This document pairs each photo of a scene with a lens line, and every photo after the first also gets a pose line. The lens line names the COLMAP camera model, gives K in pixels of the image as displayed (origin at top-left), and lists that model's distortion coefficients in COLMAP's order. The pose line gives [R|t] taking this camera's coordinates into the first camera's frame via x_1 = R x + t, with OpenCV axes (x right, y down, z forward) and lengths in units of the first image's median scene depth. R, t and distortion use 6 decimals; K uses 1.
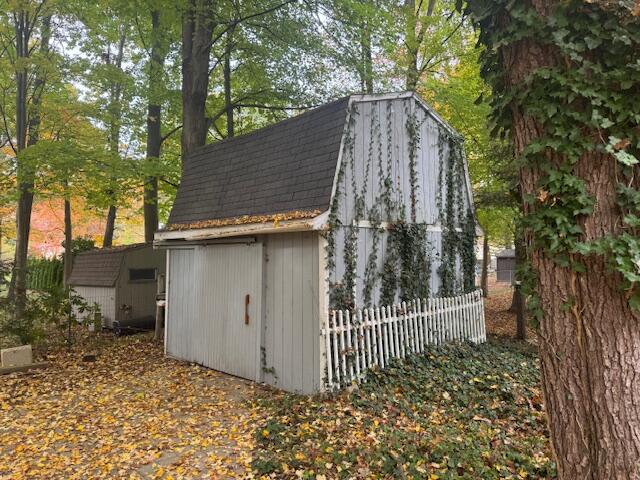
lens RADIAL K [[451.7, 0, 319.8], [0, 451.7, 239.2], [0, 0, 1]] dist [0.006220, -0.000563]
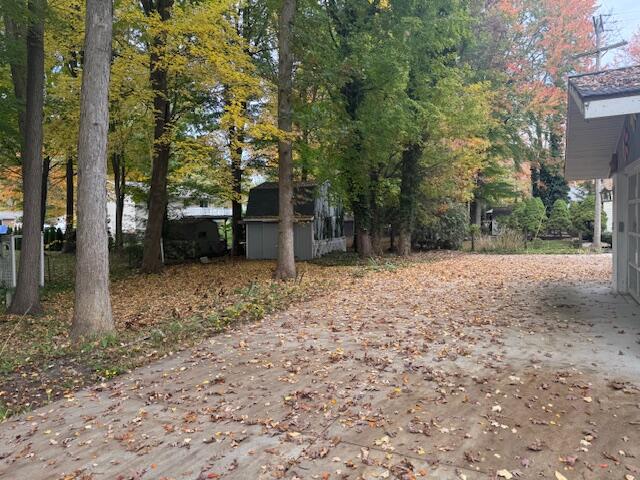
lens RADIAL K [[451.7, 0, 319.9], [0, 451.7, 239.4], [0, 0, 1]] dist [0.006220, -0.000563]
pose [[0.941325, -0.022633, 0.336741, -1.020973], [-0.006094, 0.996446, 0.084010, -0.149356], [-0.337445, -0.081133, 0.937842, -2.231416]]
